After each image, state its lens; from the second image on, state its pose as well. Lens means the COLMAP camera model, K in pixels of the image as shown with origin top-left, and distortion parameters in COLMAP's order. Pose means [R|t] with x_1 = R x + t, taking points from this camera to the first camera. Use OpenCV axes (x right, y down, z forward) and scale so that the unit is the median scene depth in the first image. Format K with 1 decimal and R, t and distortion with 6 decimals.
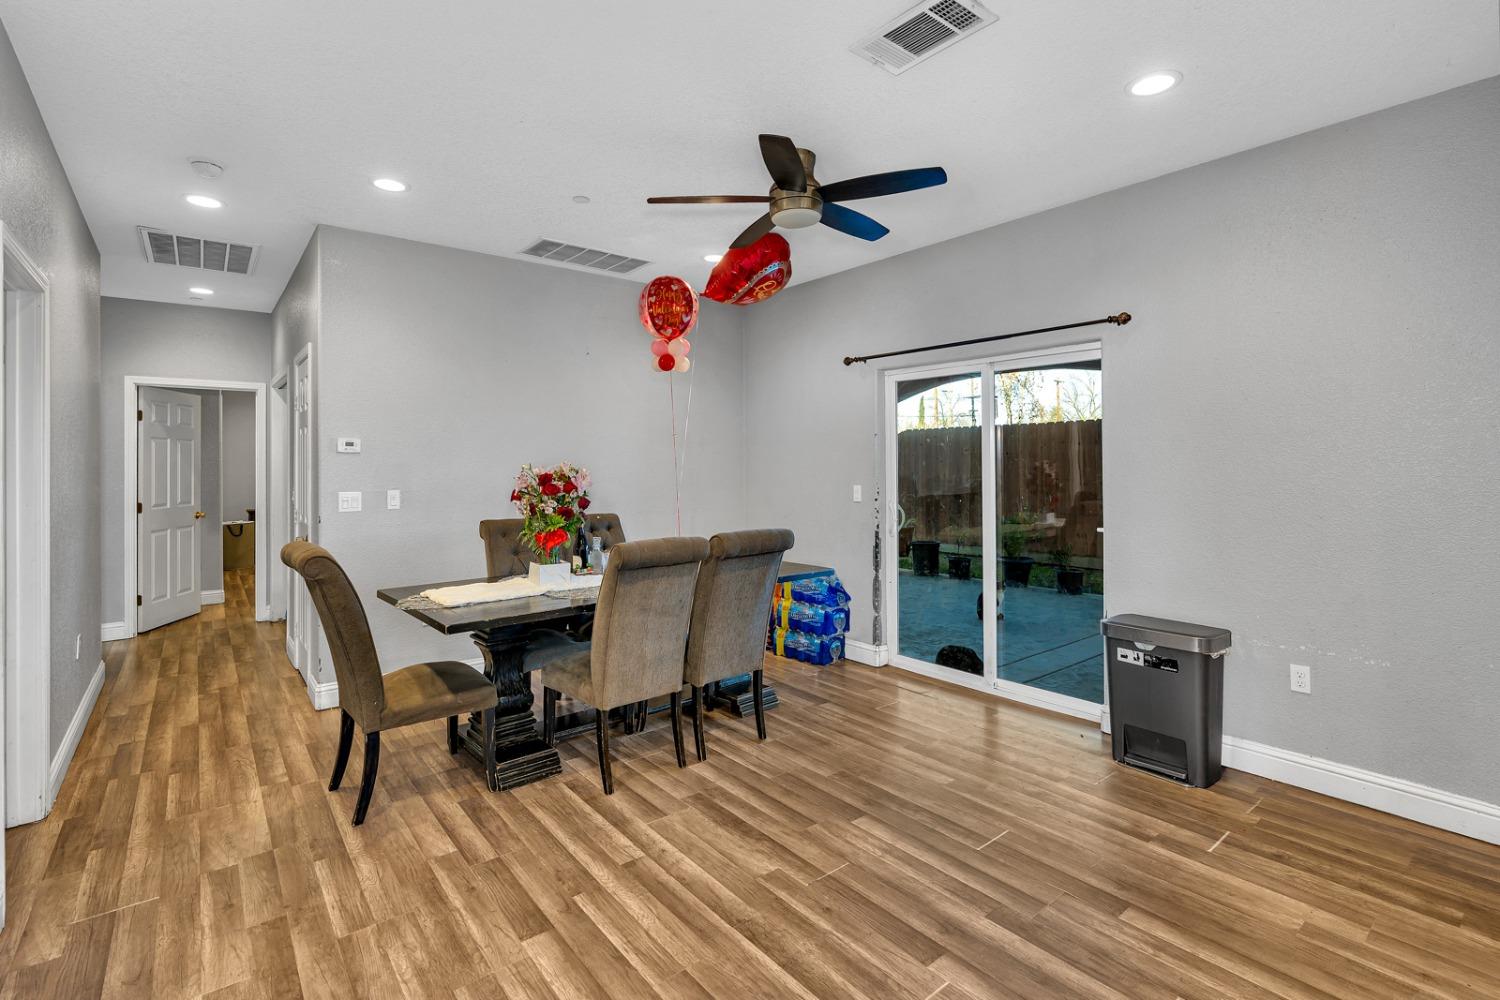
lens RADIAL K [[686.3, 0, 746.7], [0, 686.3, 451.6], [0, 0, 1]] dist [-0.001919, 0.000119]
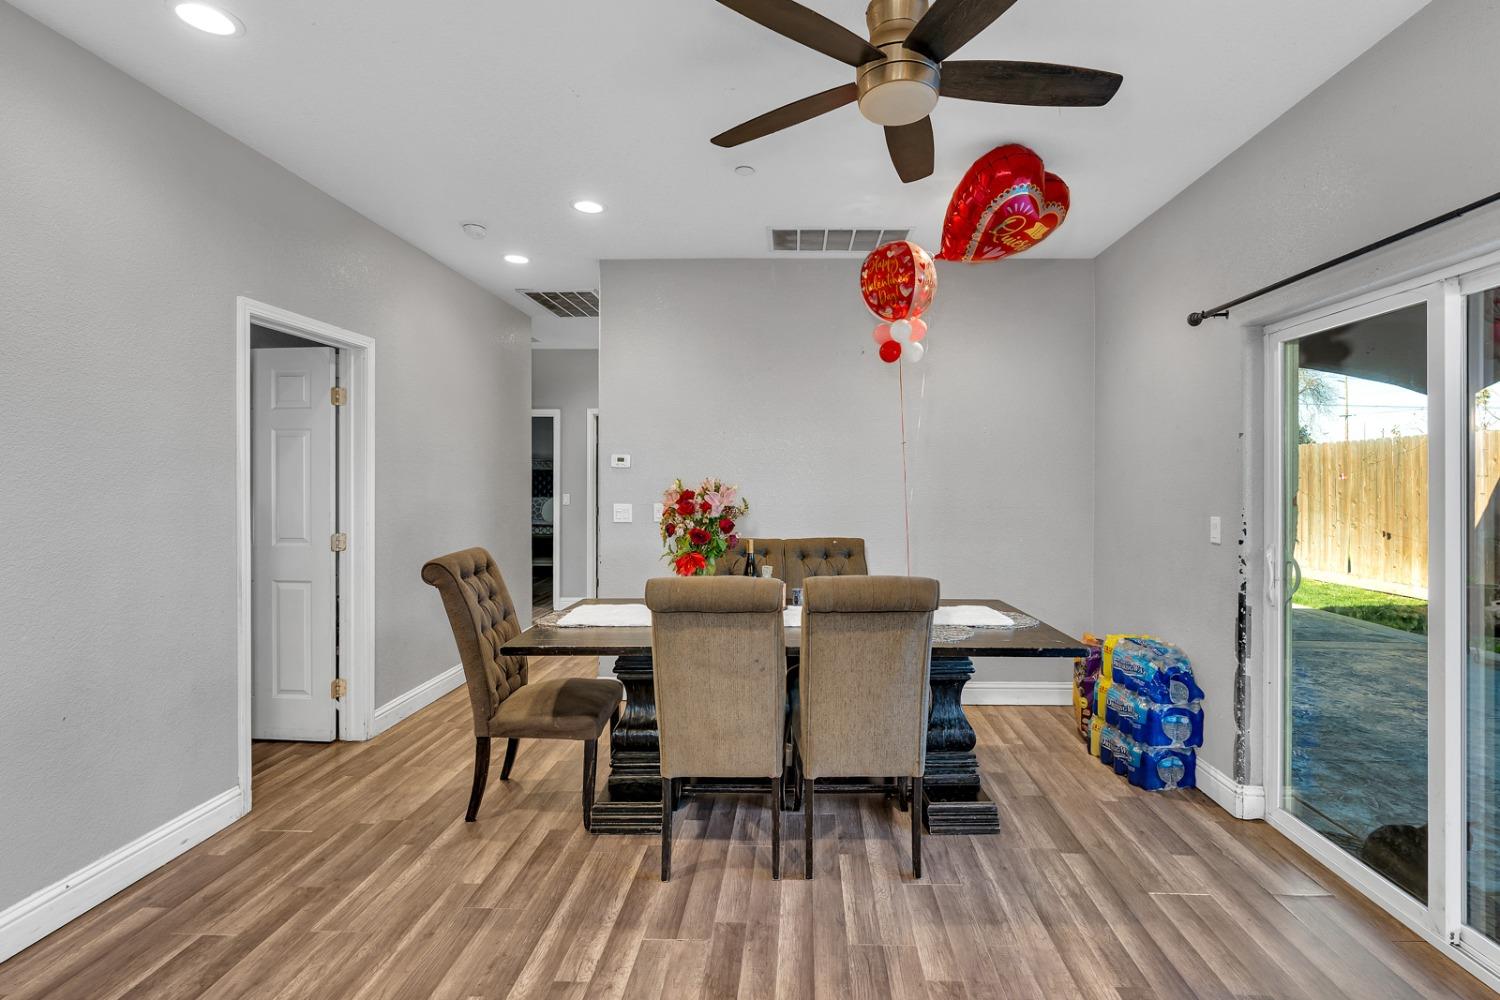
lens RADIAL K [[691.0, 0, 772.4], [0, 691.0, 474.3], [0, 0, 1]] dist [-0.010077, 0.004131]
pose [[0.770338, 0.001949, -0.637632, 0.303496], [0.005110, 0.999944, 0.009231, 0.003471], [0.637615, -0.010370, 0.770286, 0.320613]]
